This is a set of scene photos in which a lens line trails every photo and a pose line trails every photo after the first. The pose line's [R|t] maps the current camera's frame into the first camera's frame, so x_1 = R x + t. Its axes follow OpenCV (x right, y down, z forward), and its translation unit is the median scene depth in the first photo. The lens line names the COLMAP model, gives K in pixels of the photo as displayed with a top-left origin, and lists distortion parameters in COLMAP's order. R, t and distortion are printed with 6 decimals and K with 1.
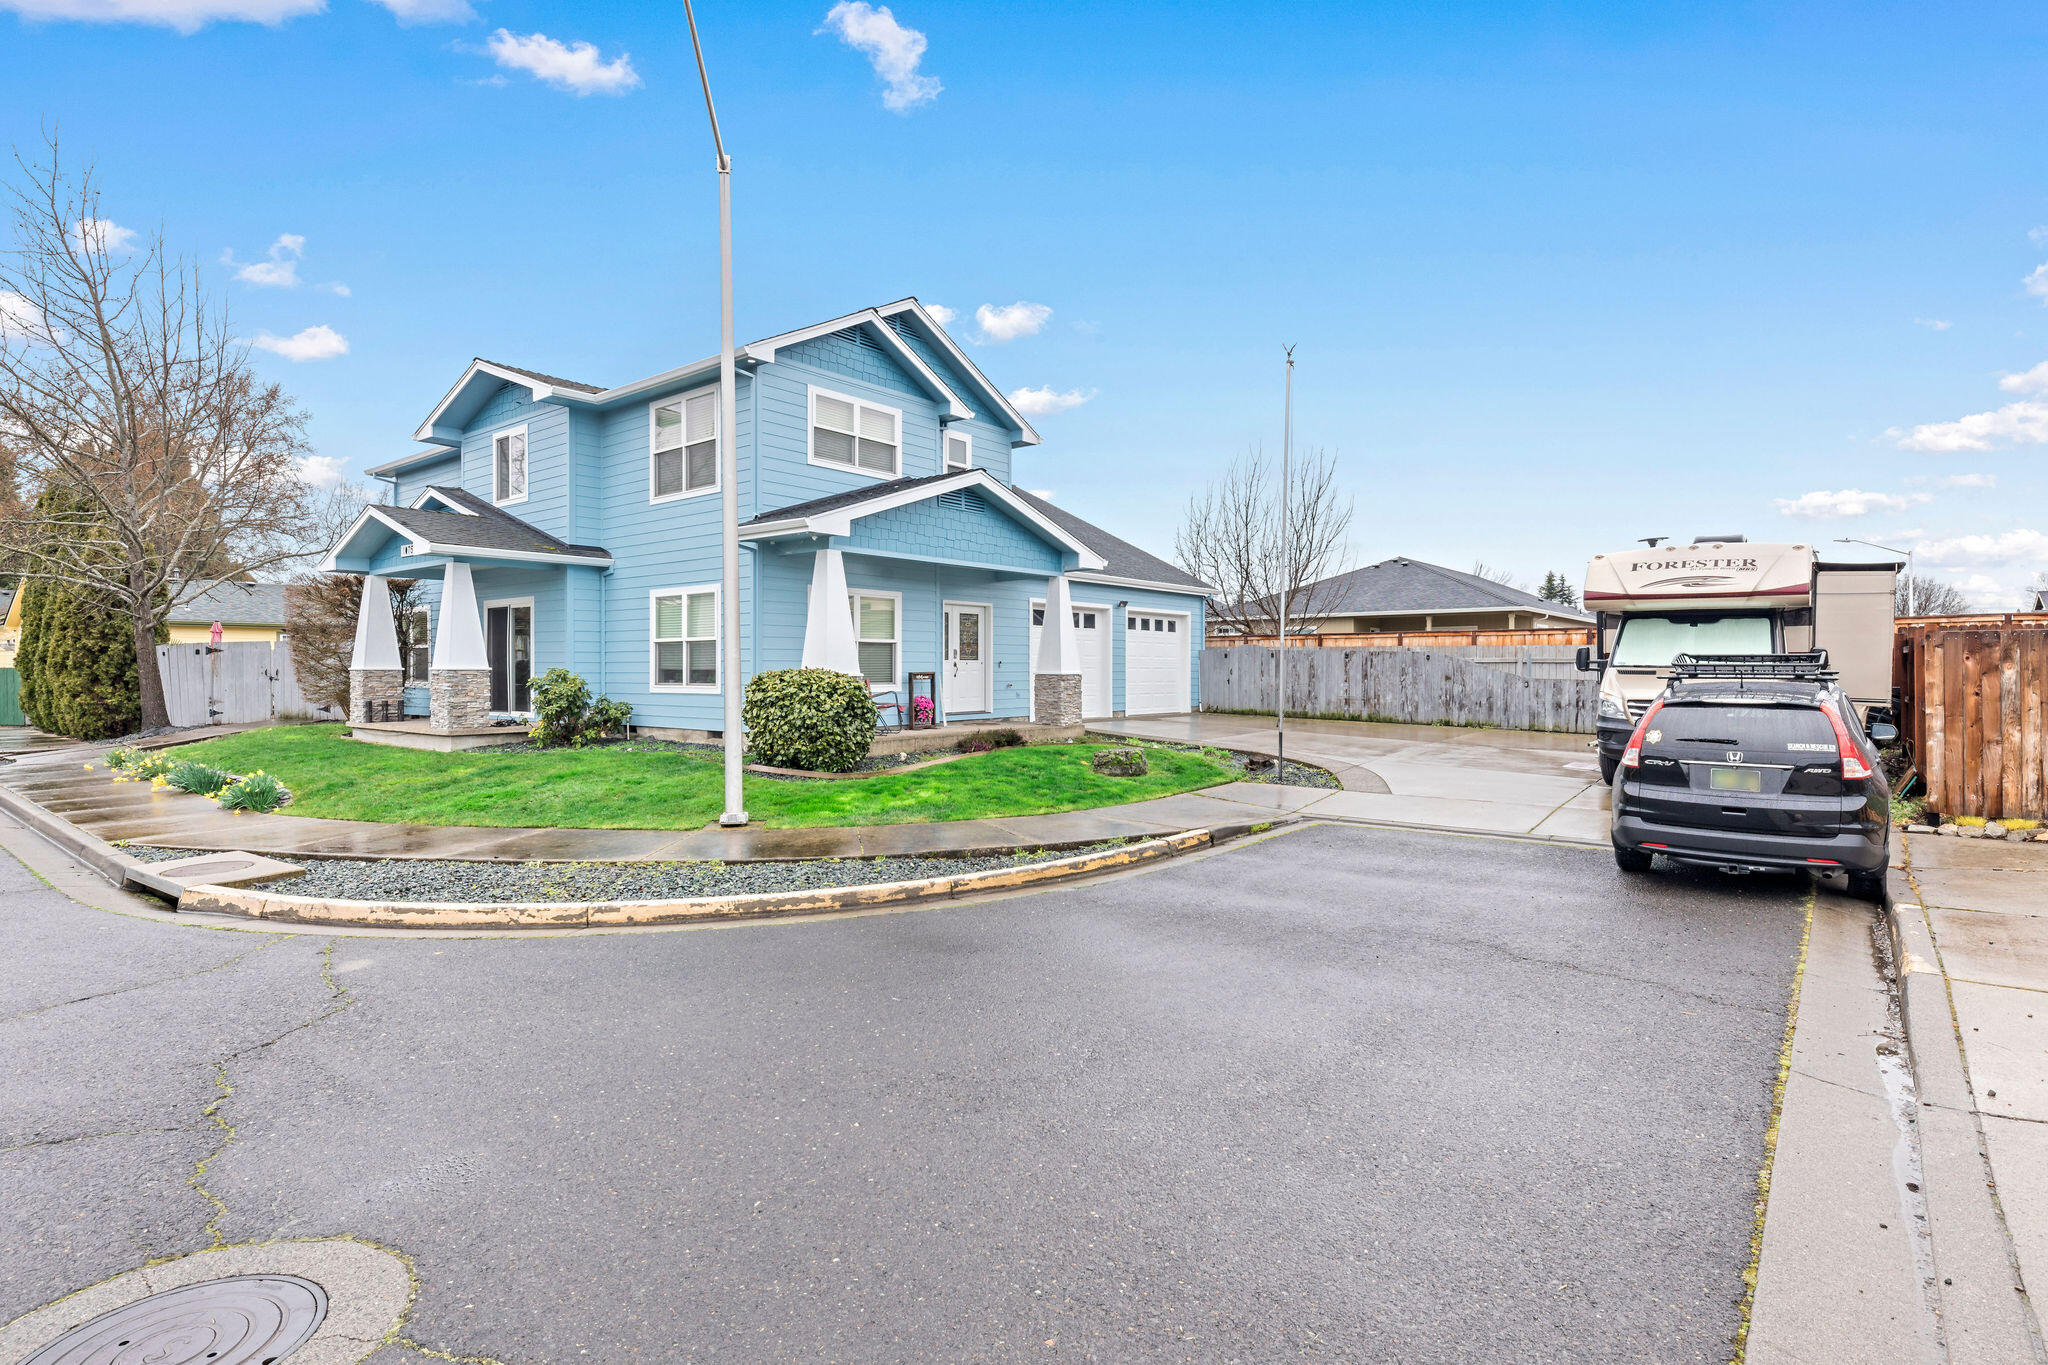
lens RADIAL K [[1012.1, 0, 1037.6], [0, 1012.1, 663.6], [0, 0, 1]] dist [0.006790, -0.004124]
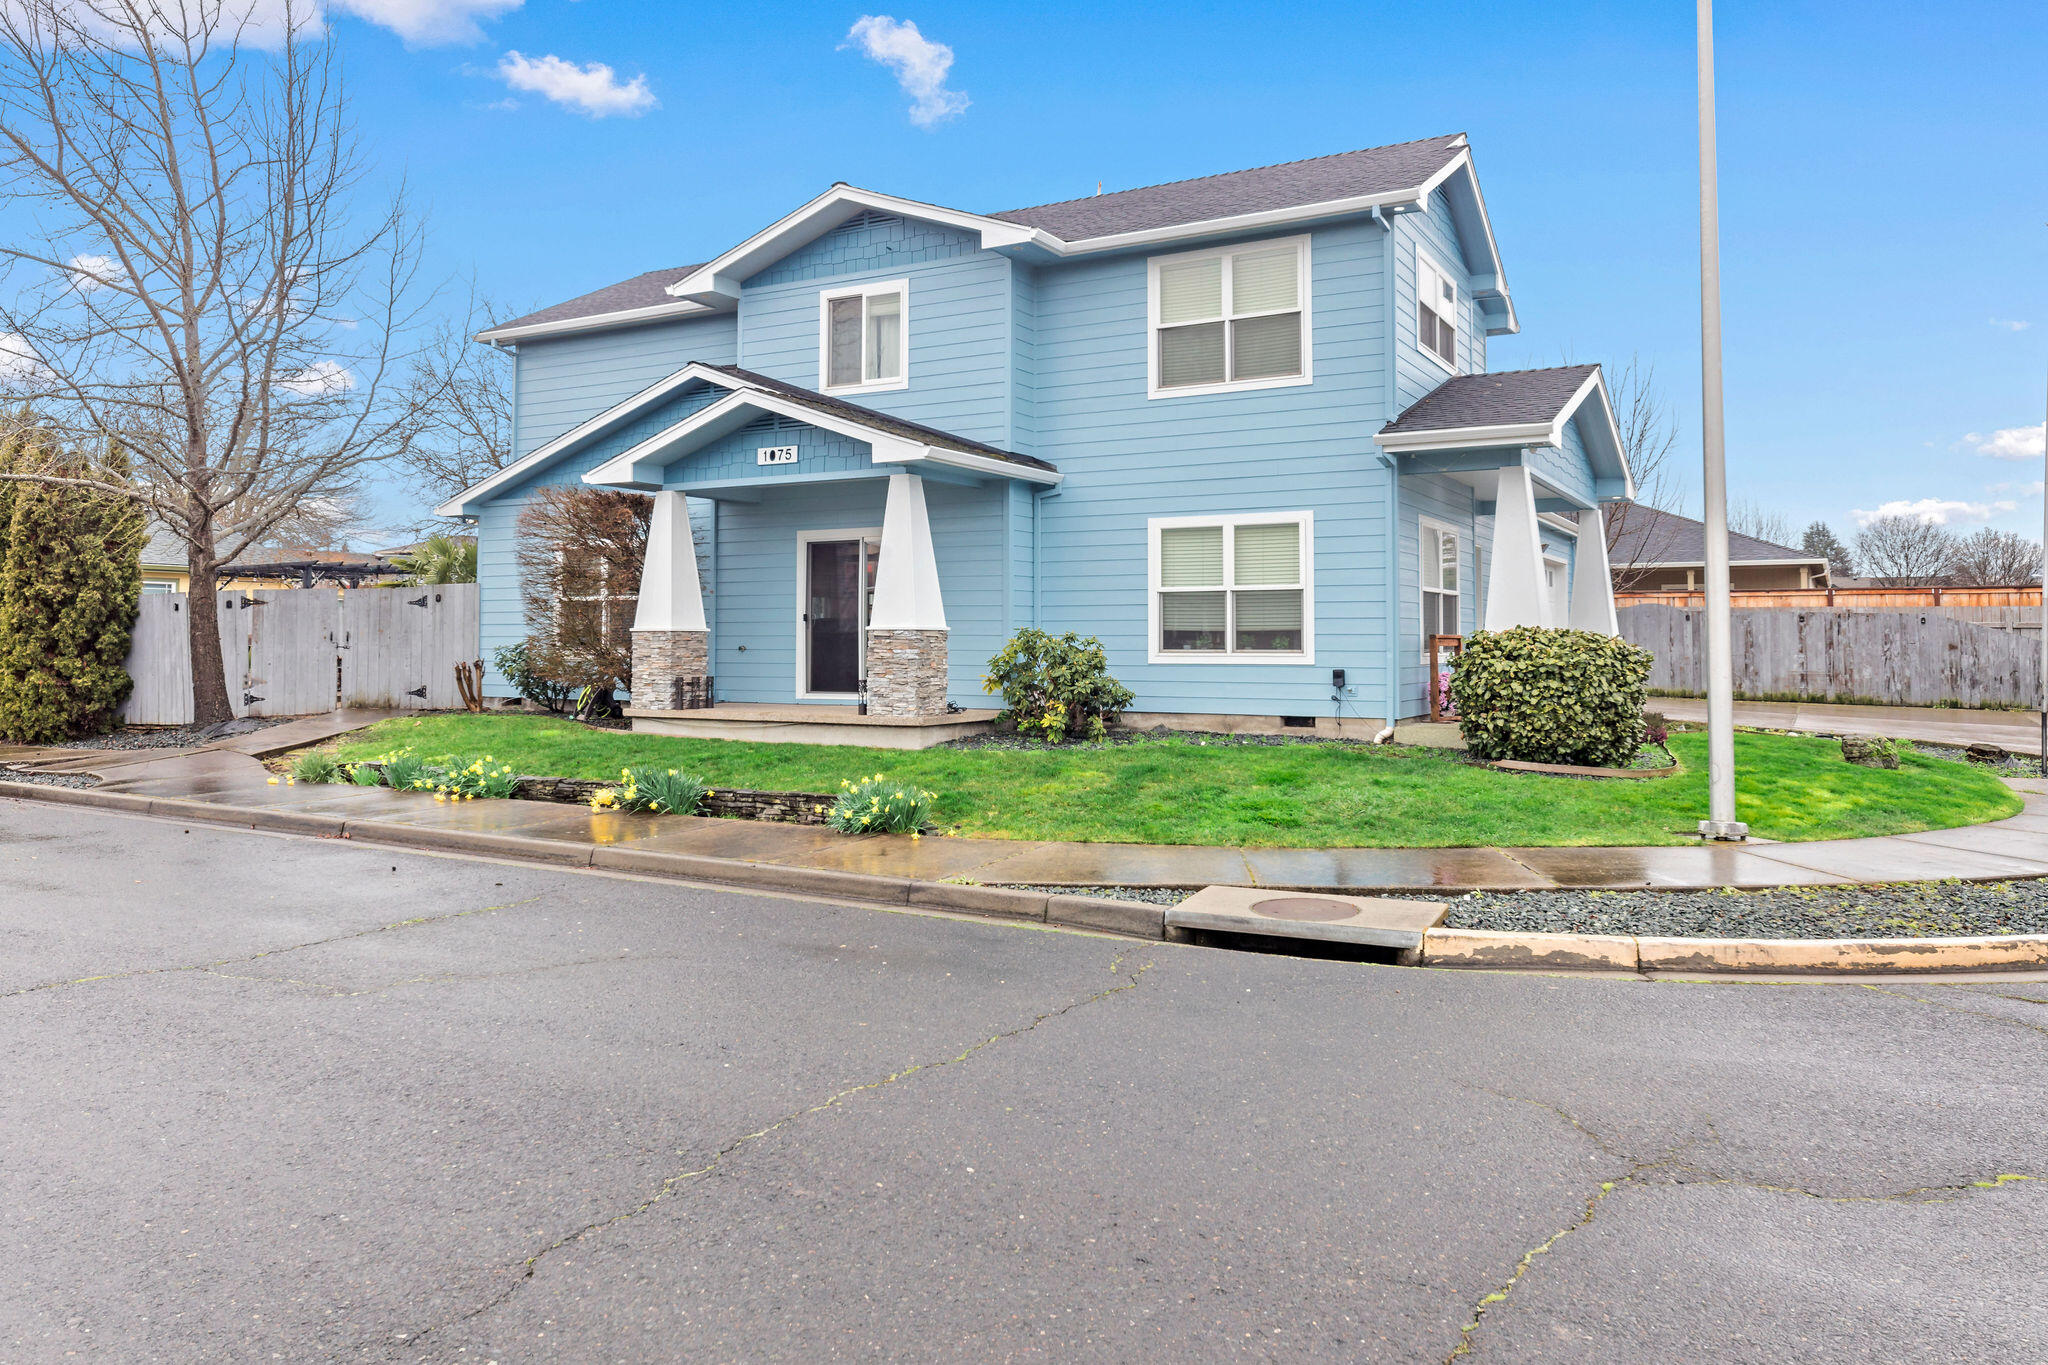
lens RADIAL K [[1414.1, 0, 1036.3], [0, 1414.1, 560.9], [0, 0, 1]] dist [0.004441, -0.001393]
pose [[0.987056, 0.010895, 0.160007, -0.605292], [-0.002422, 0.998589, -0.053050, 0.009486], [-0.160359, 0.051976, 0.985689, 0.038460]]
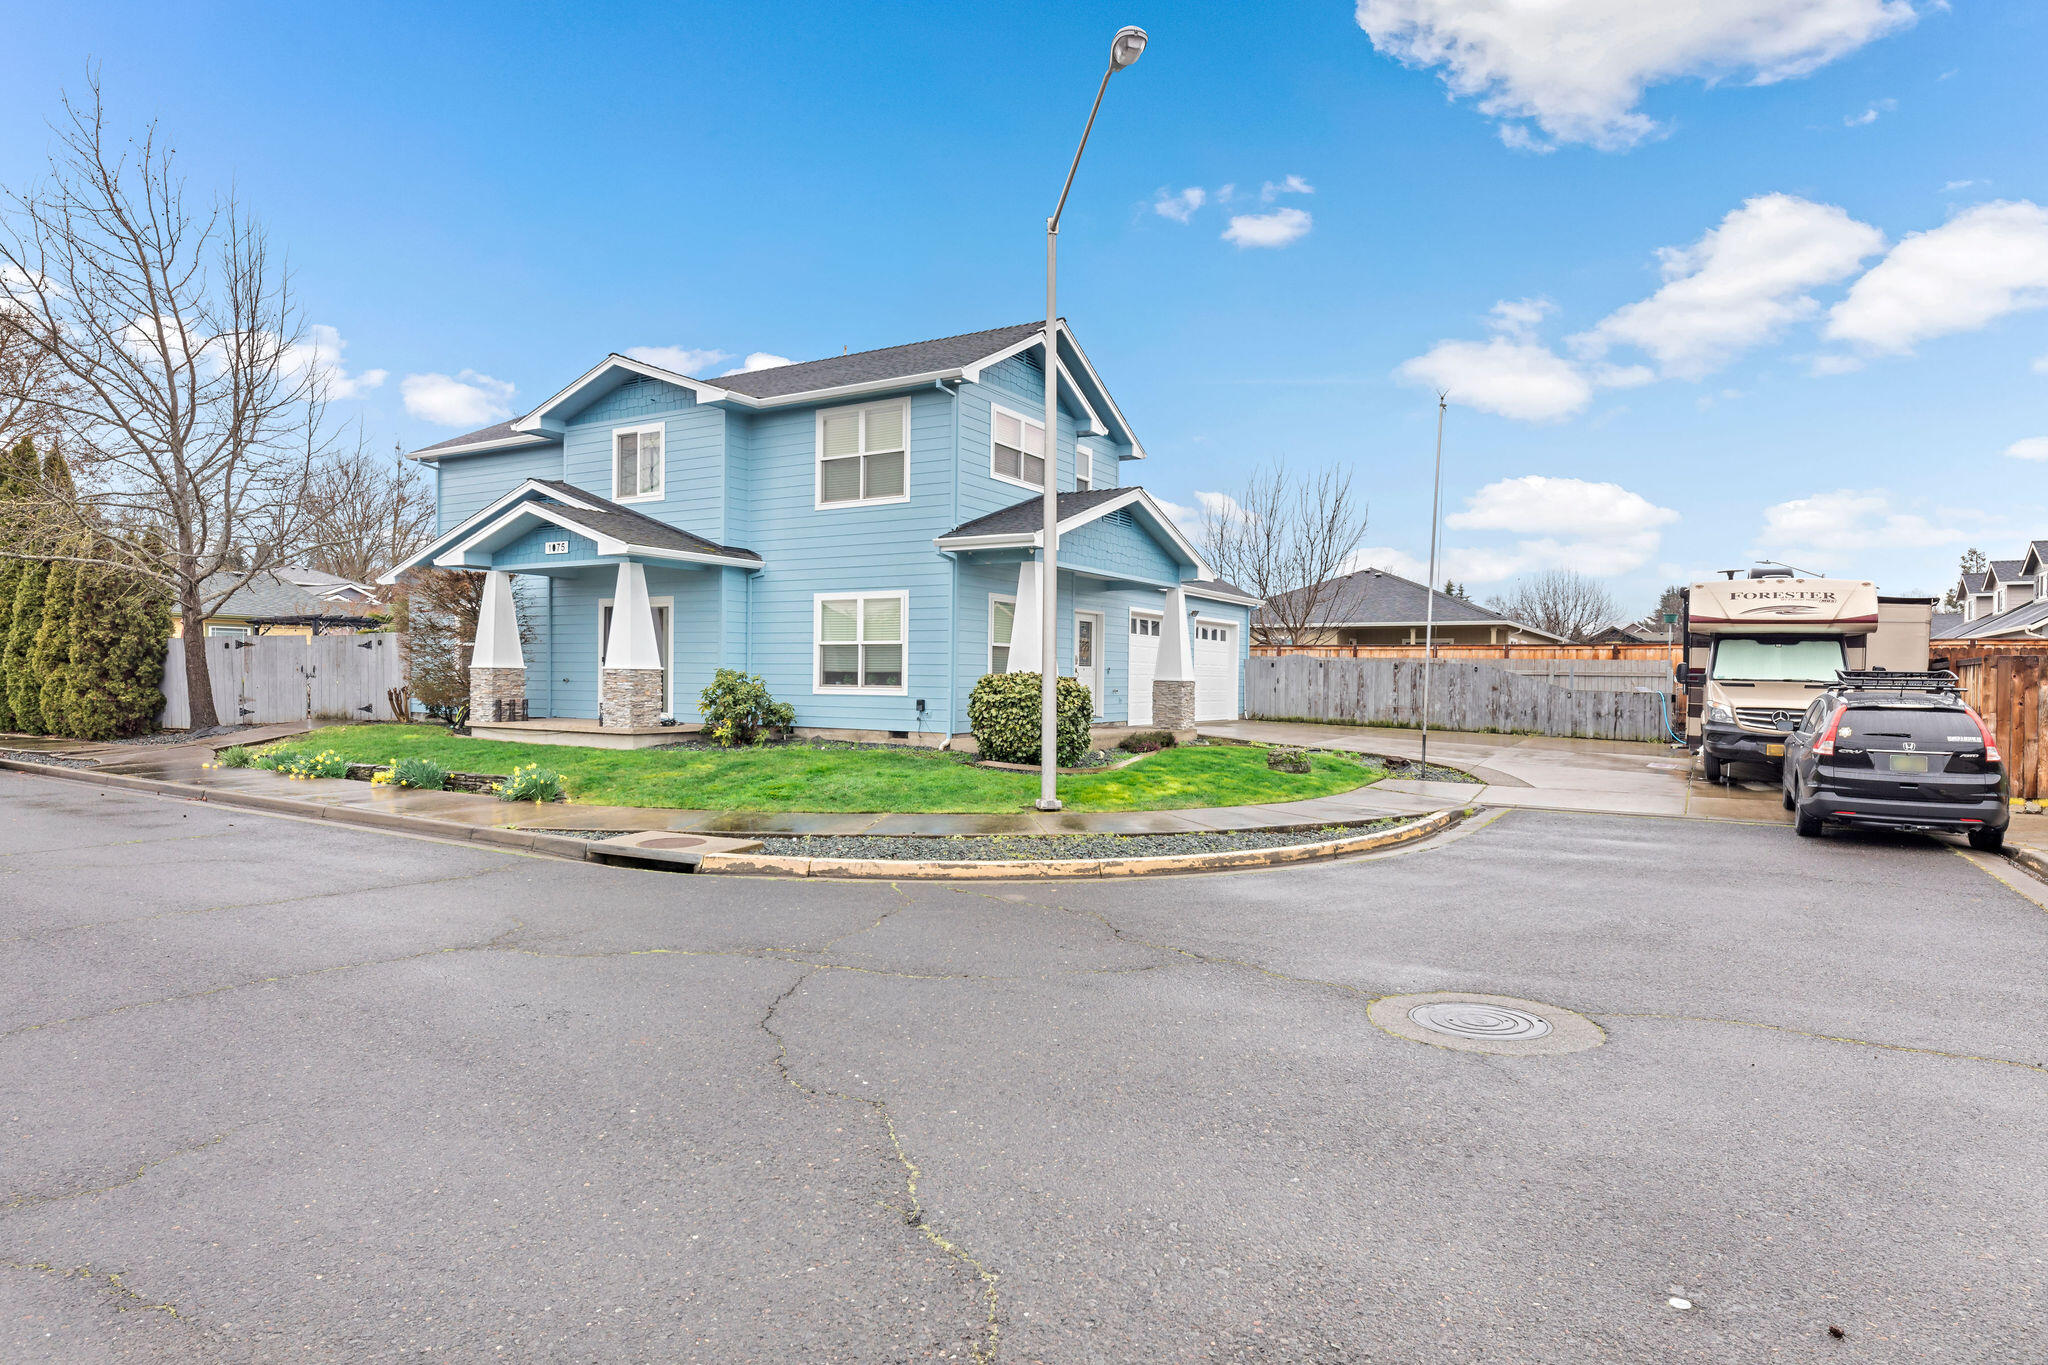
lens RADIAL K [[1133.7, 0, 1033.9], [0, 1133.7, 681.6], [0, 0, 1]] dist [0.002742, -0.001330]
pose [[0.990797, 0.011837, 0.134839, -0.309804], [-0.013186, 0.999871, 0.009117, 0.002740], [-0.134714, -0.010811, 0.990826, -0.160695]]
